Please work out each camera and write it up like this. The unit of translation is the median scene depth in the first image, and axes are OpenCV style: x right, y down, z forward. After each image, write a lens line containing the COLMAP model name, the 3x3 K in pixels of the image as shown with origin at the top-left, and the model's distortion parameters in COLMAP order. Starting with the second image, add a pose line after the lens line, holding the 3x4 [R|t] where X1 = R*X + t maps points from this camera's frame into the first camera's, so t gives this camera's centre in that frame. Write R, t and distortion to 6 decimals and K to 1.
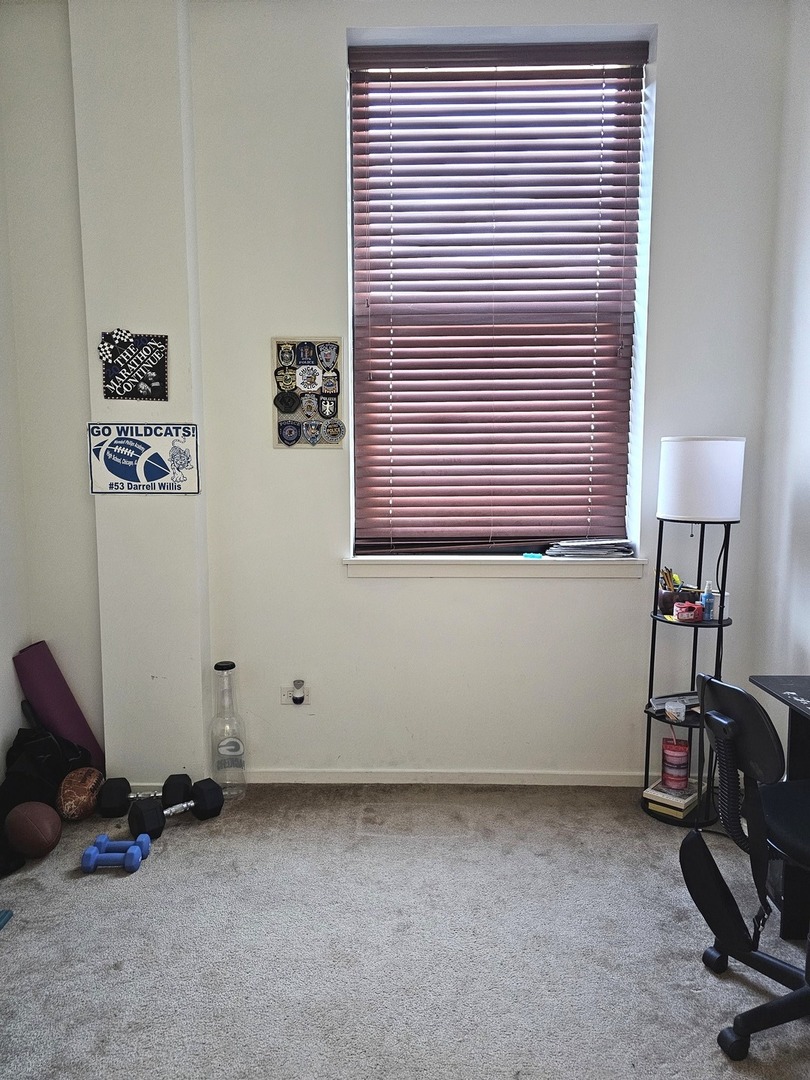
lens RADIAL K [[719.6, 0, 402.7], [0, 719.6, 541.5], [0, 0, 1]] dist [0.054858, -0.050854]
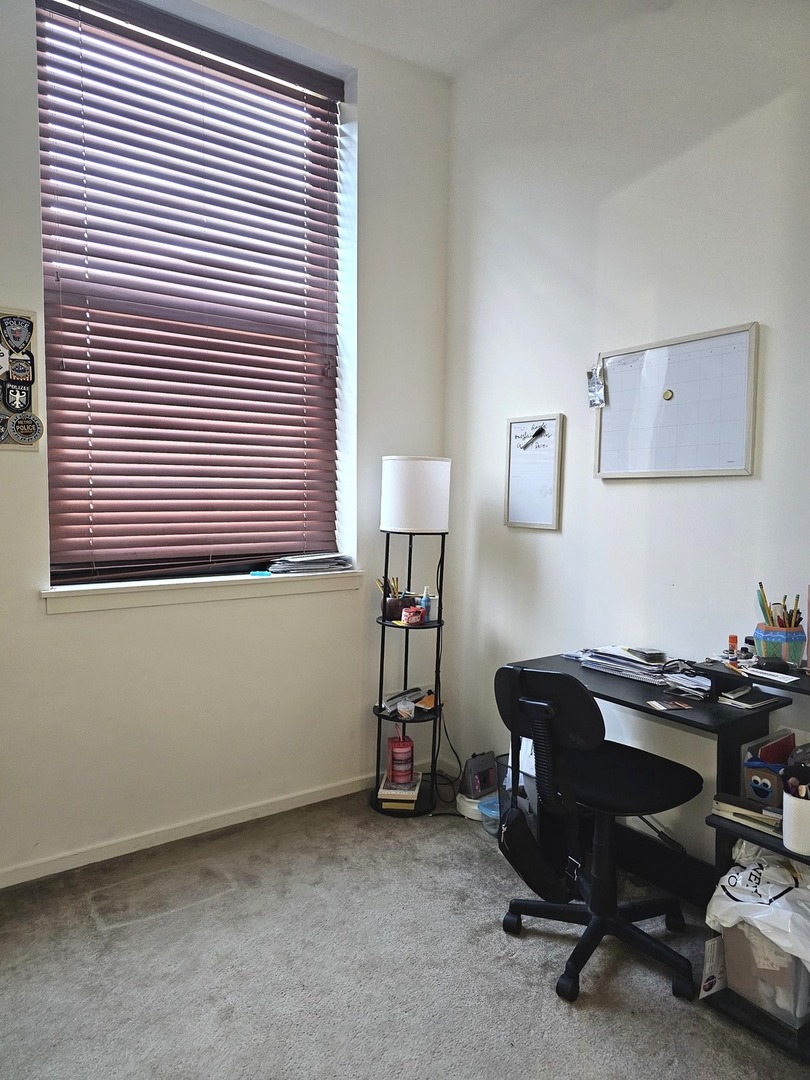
lens RADIAL K [[719.6, 0, 402.7], [0, 719.6, 541.5], [0, 0, 1]] dist [0.054858, -0.050854]
pose [[0.807888, -0.029326, 0.588606, -0.236828], [0.046736, 0.998804, -0.014385, -0.000021], [-0.587480, 0.039131, 0.808292, 0.122990]]
